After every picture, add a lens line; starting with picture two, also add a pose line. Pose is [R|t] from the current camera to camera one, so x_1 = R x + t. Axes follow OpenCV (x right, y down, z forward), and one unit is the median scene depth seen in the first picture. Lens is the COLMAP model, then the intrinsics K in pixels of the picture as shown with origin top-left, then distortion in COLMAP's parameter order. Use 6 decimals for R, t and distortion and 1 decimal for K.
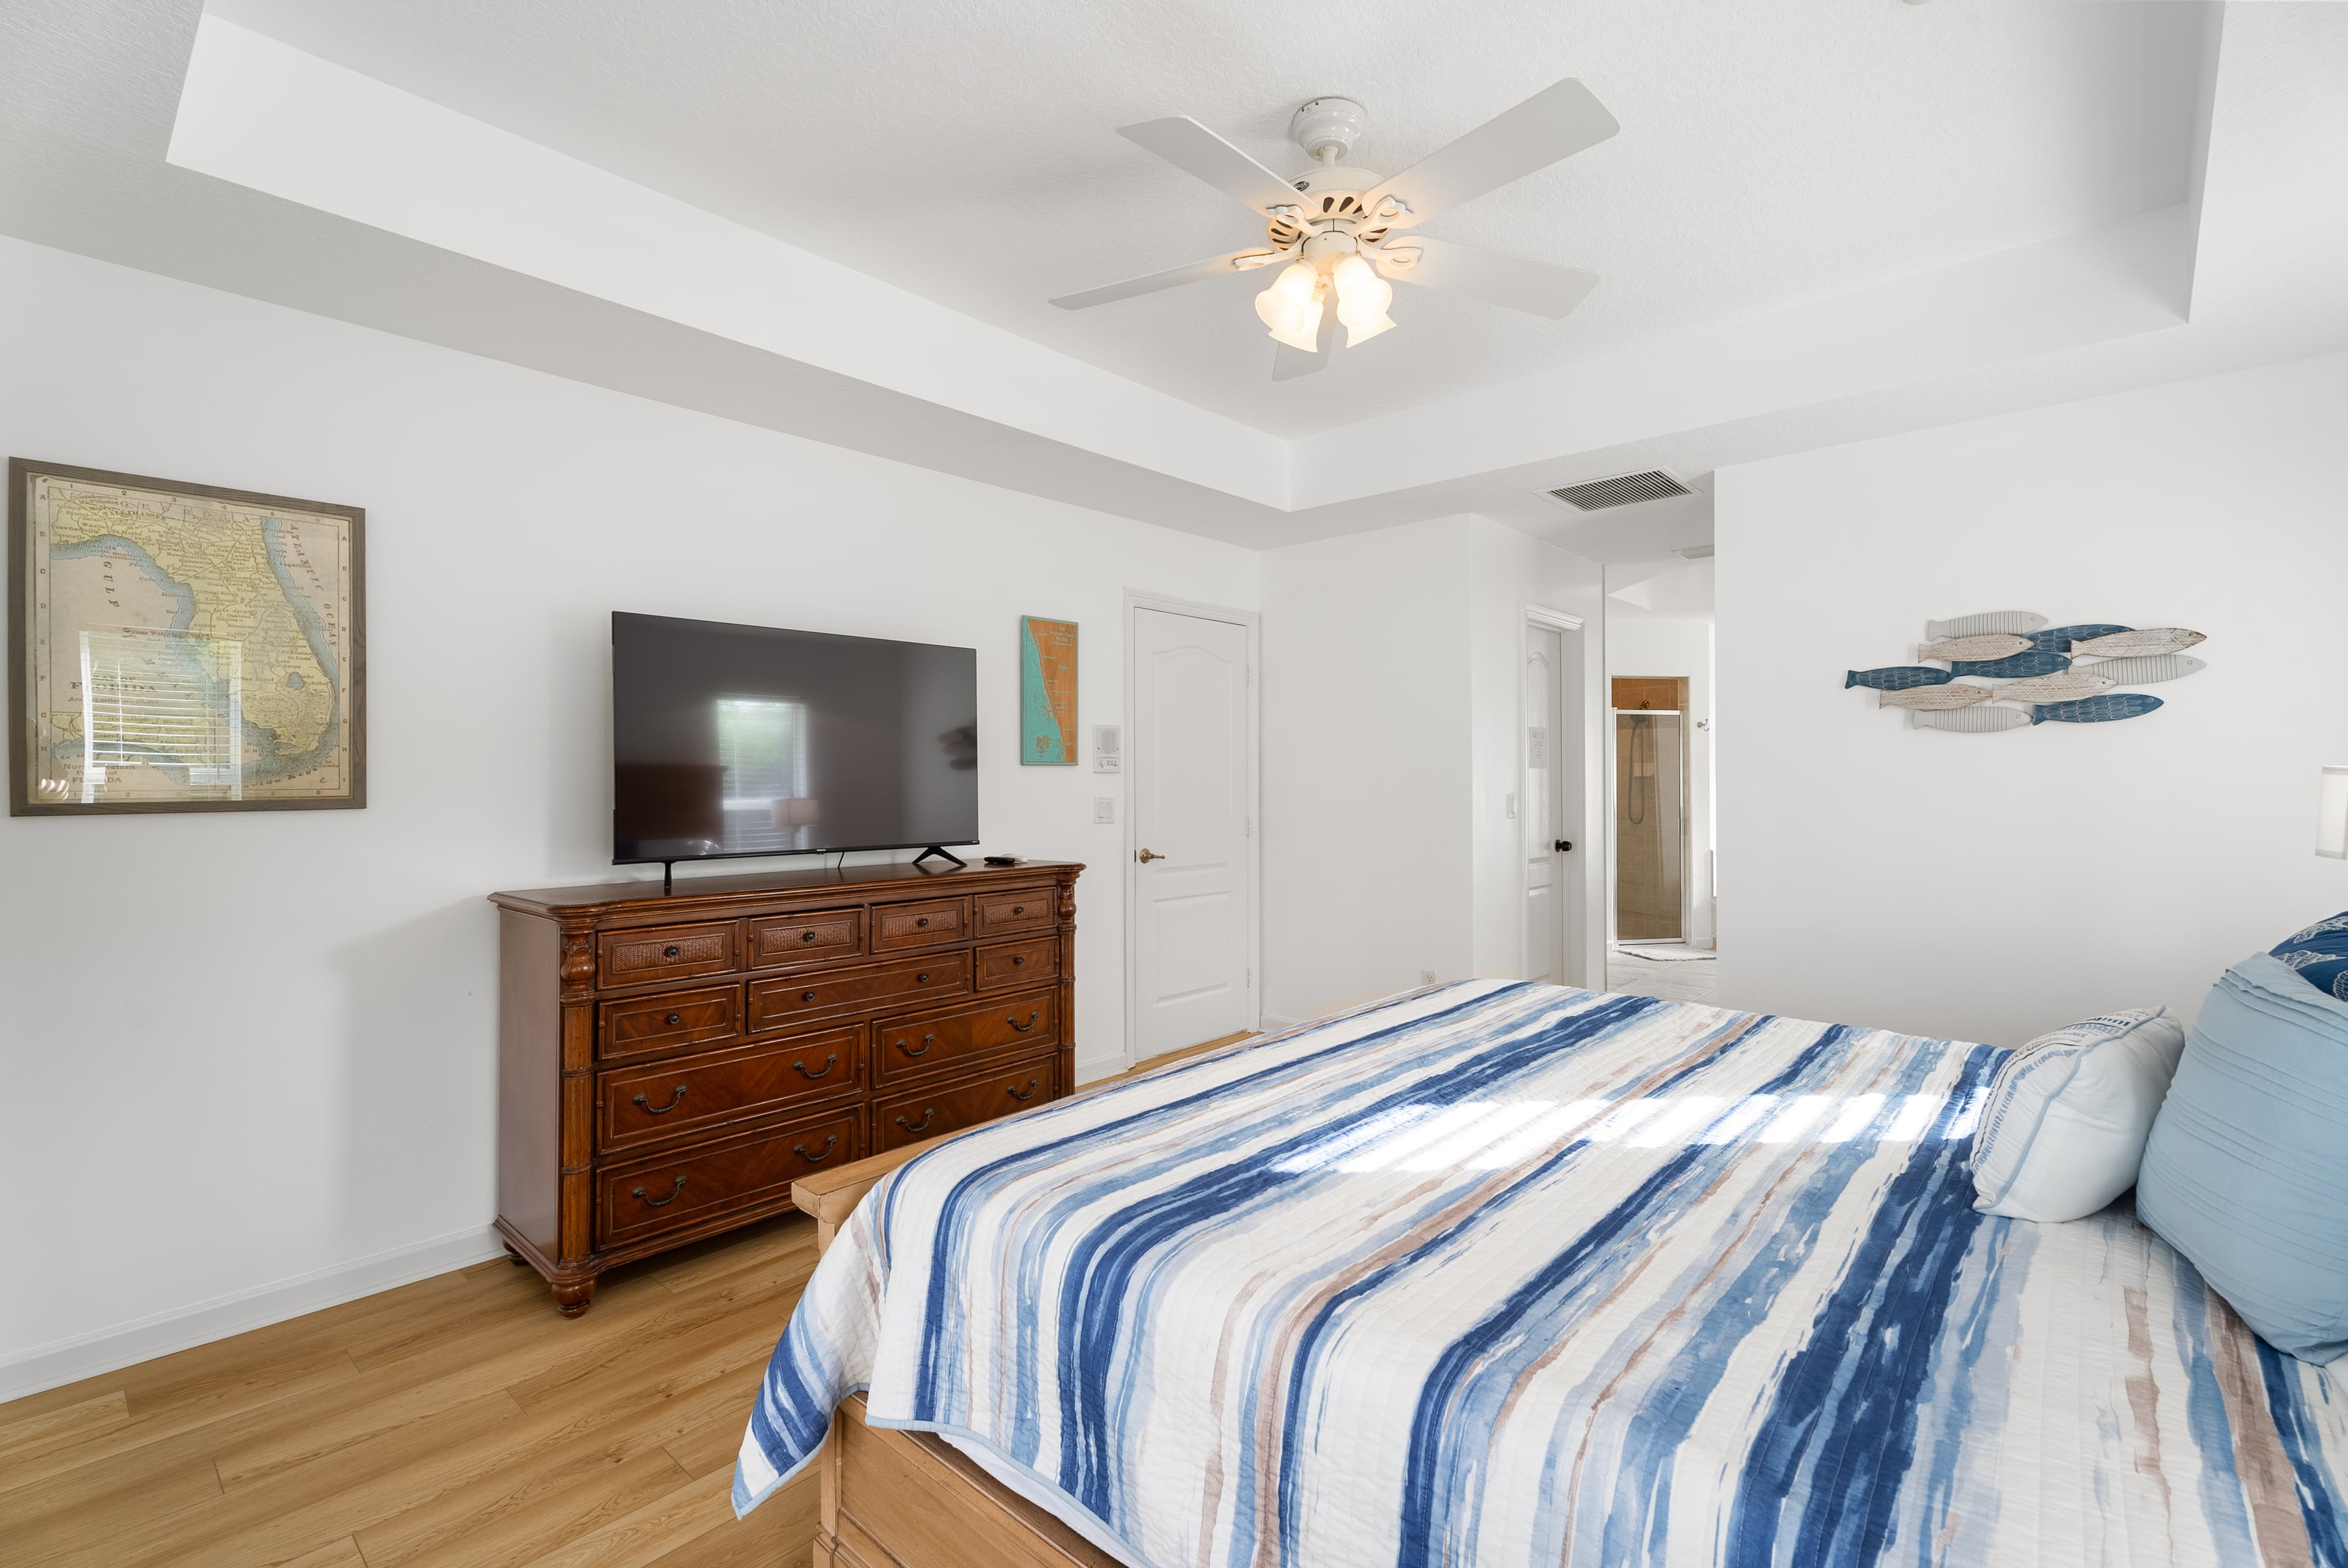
lens RADIAL K [[1038.4, 0, 1168.2], [0, 1038.4, 785.1], [0, 0, 1]] dist [0.000919, 0.000878]
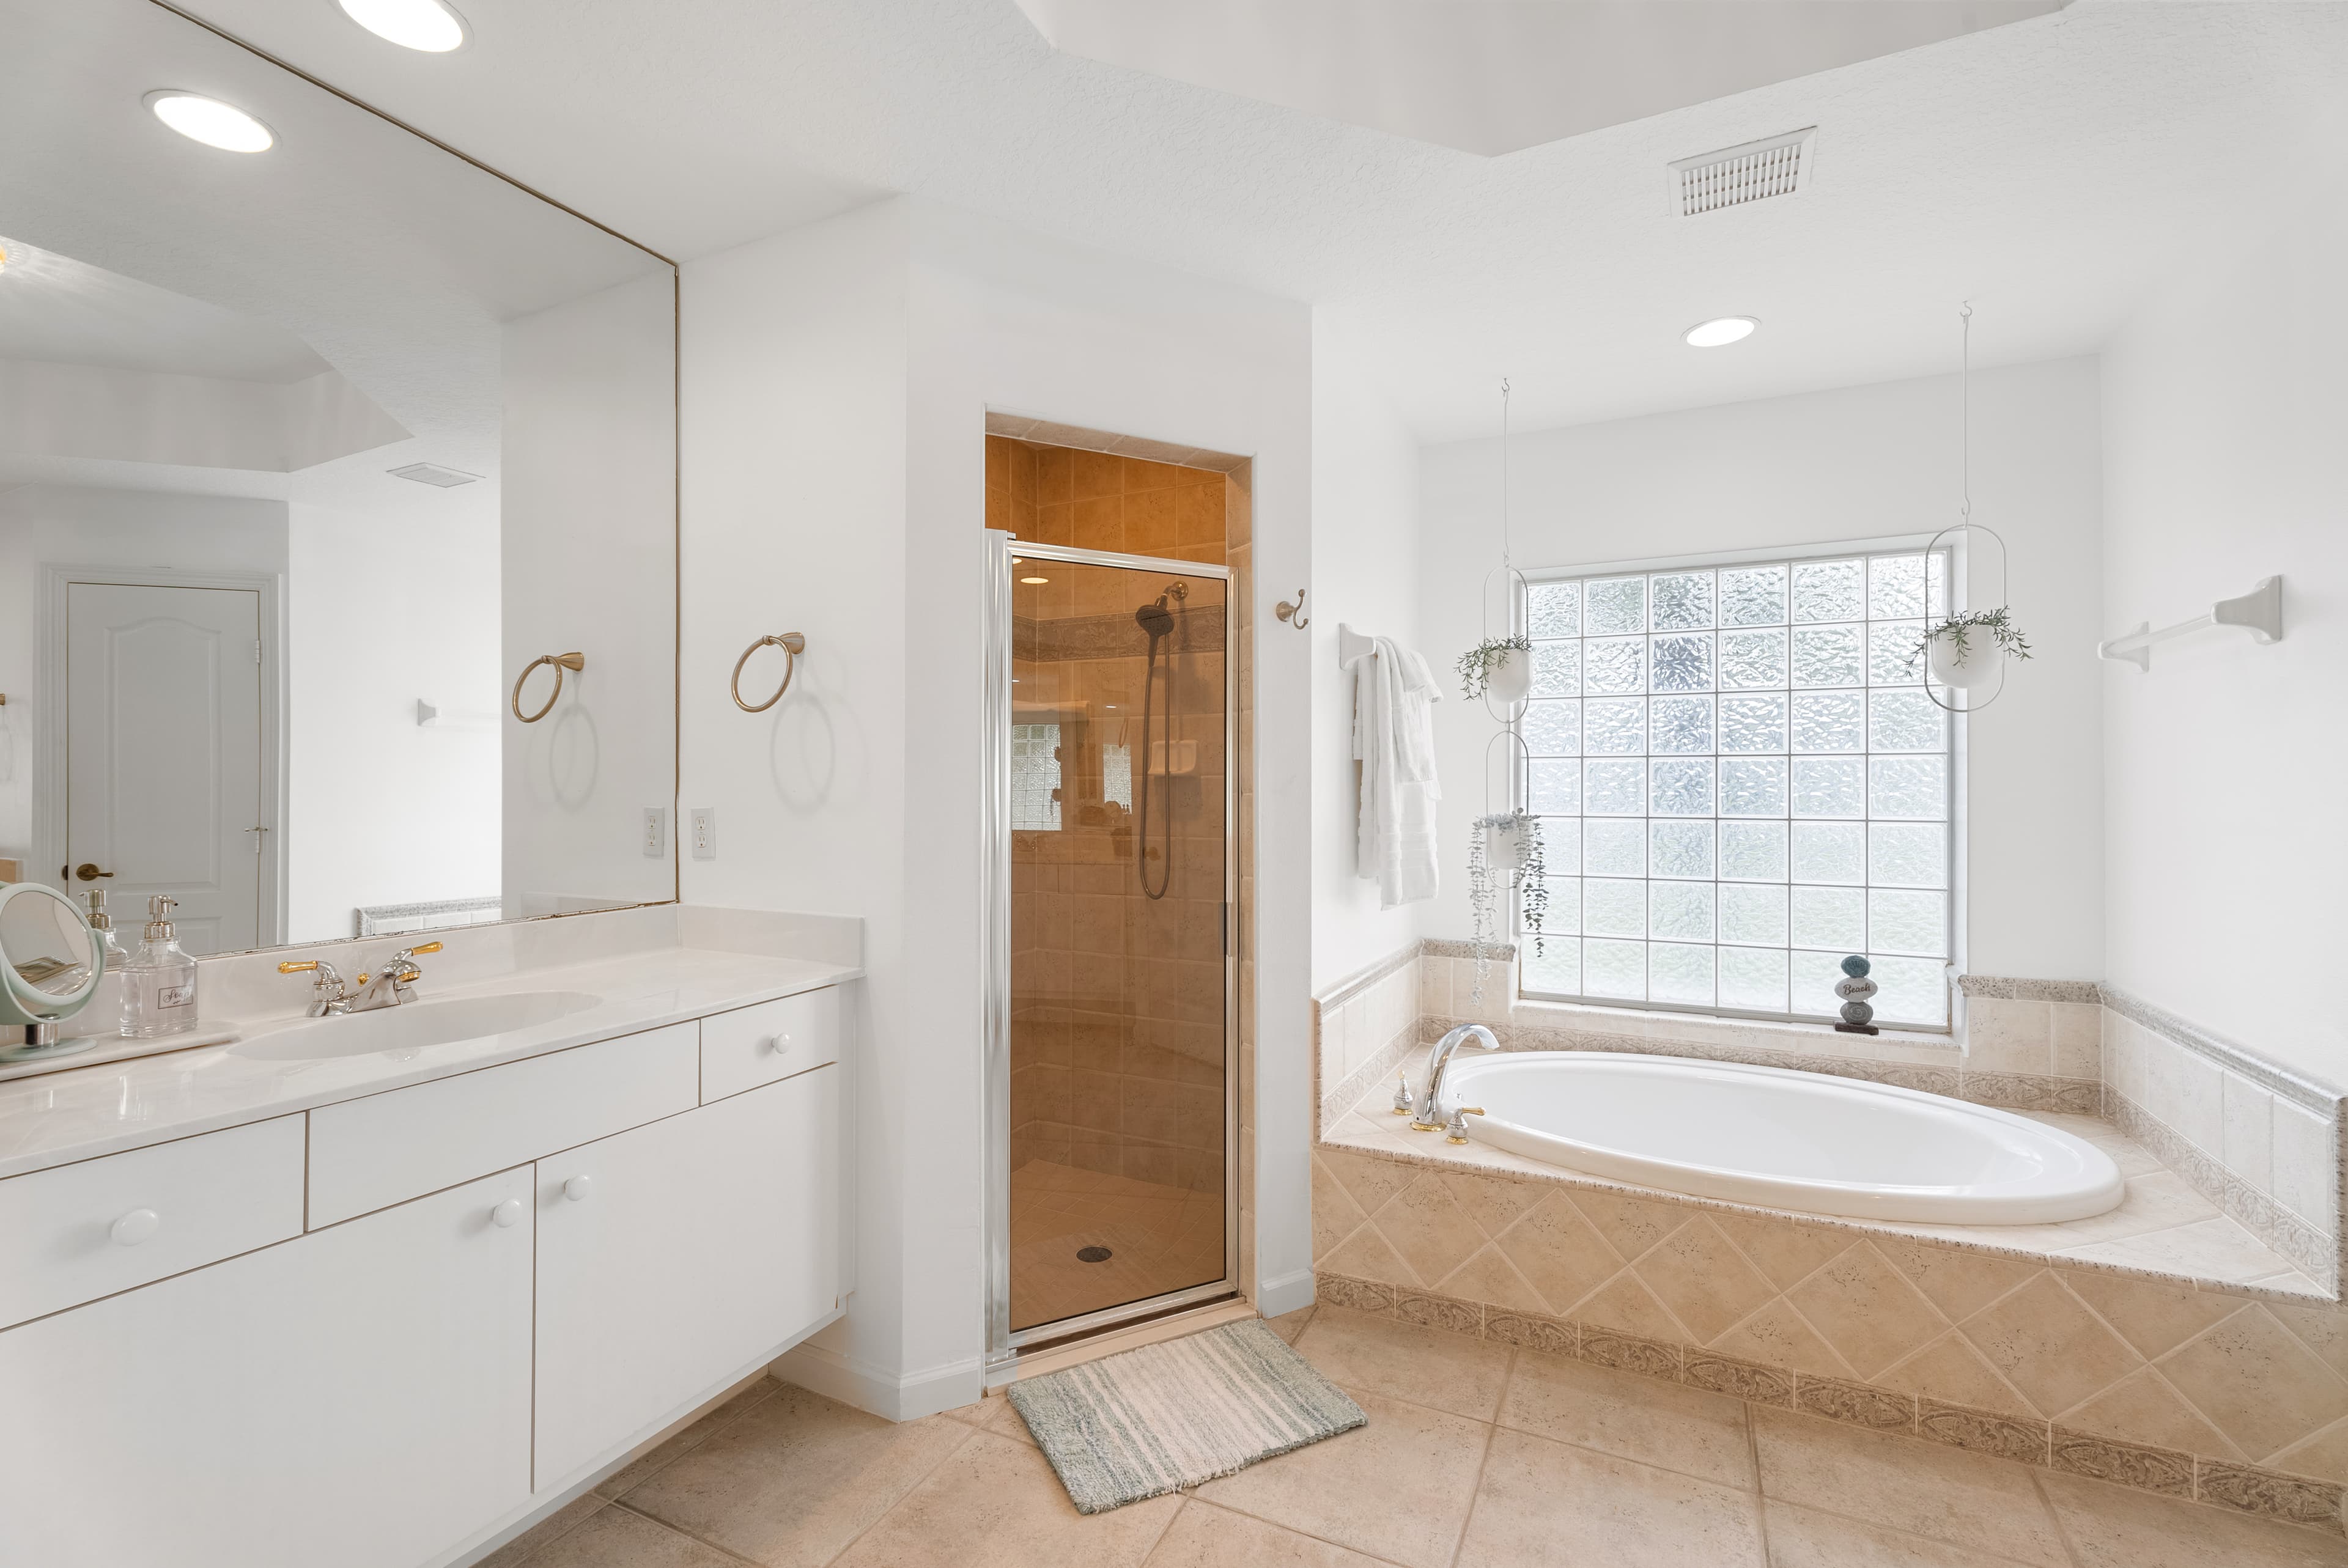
lens RADIAL K [[1038.4, 0, 1177.5], [0, 1038.4, 781.7], [0, 0, 1]] dist [0.000919, 0.000878]
pose [[0.956931, 0.000553, 0.290316, 0.388116], [0.002293, 0.999953, -0.009462, -0.003051], [-0.290308, 0.009720, 0.956884, 0.705733]]
